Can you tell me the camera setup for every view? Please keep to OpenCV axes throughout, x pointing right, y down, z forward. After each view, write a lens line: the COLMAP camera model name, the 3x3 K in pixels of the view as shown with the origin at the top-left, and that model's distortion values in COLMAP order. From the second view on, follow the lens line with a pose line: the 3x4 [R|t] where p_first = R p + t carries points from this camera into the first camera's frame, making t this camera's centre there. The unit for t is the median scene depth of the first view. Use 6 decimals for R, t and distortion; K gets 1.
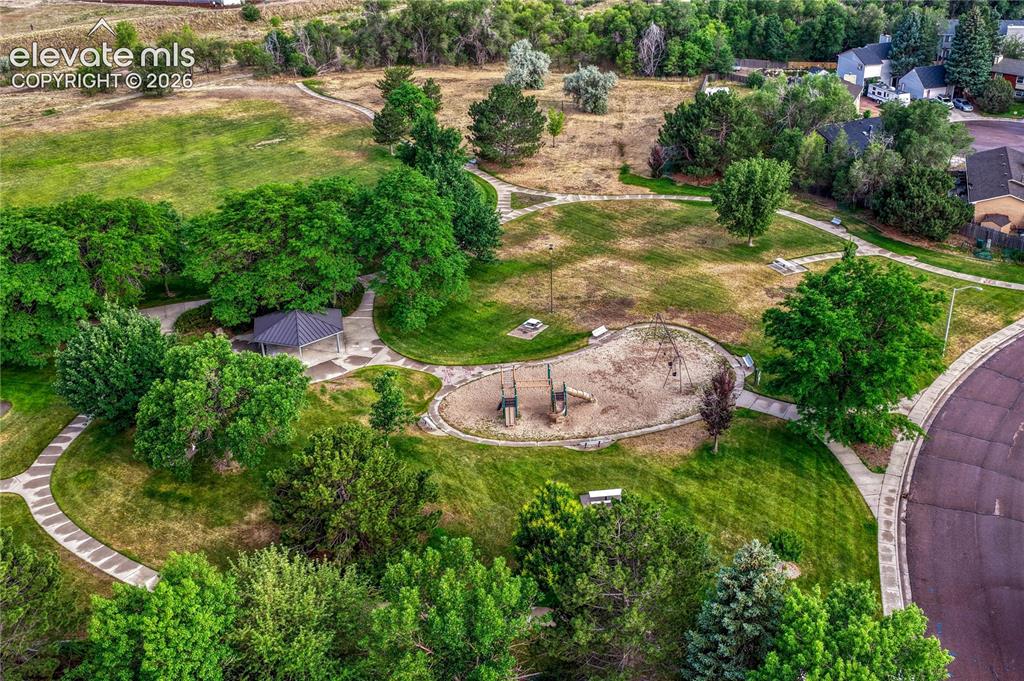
lens RADIAL K [[1037.0, 0, 575.3], [0, 1037.0, 354.9], [0, 0, 1]] dist [0.032870, 0.000000]
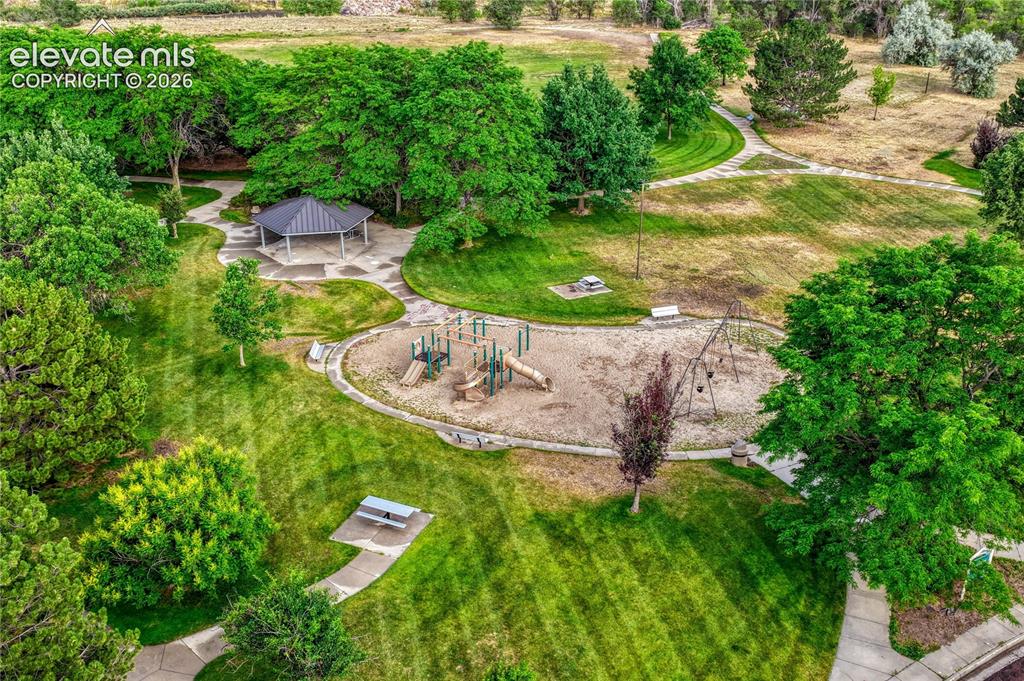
lens RADIAL K [[1037.0, 0, 513.3], [0, 1037.0, 343.3], [0, 0, 1]] dist [0.032870, 0.000000]
pose [[0.836612, 0.239898, -0.492473, 0.291358], [-0.258153, 0.965580, 0.031812, 0.001153], [0.483154, 0.100519, 0.869746, 0.385790]]
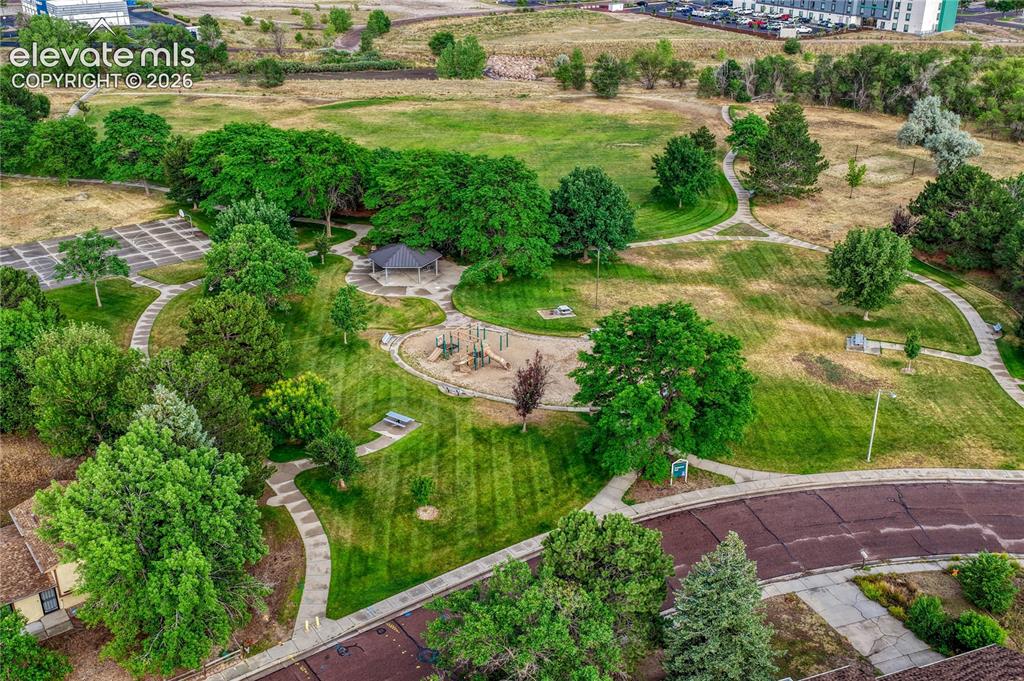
lens RADIAL K [[1037.0, 0, 512.1], [0, 1037.0, 339.7], [0, 0, 1]] dist [0.032870, 0.000000]
pose [[0.726582, 0.293042, -0.621454, 0.677277], [-0.321992, 0.944240, 0.068788, -0.062924], [0.606960, 0.150123, 0.780425, 0.086381]]
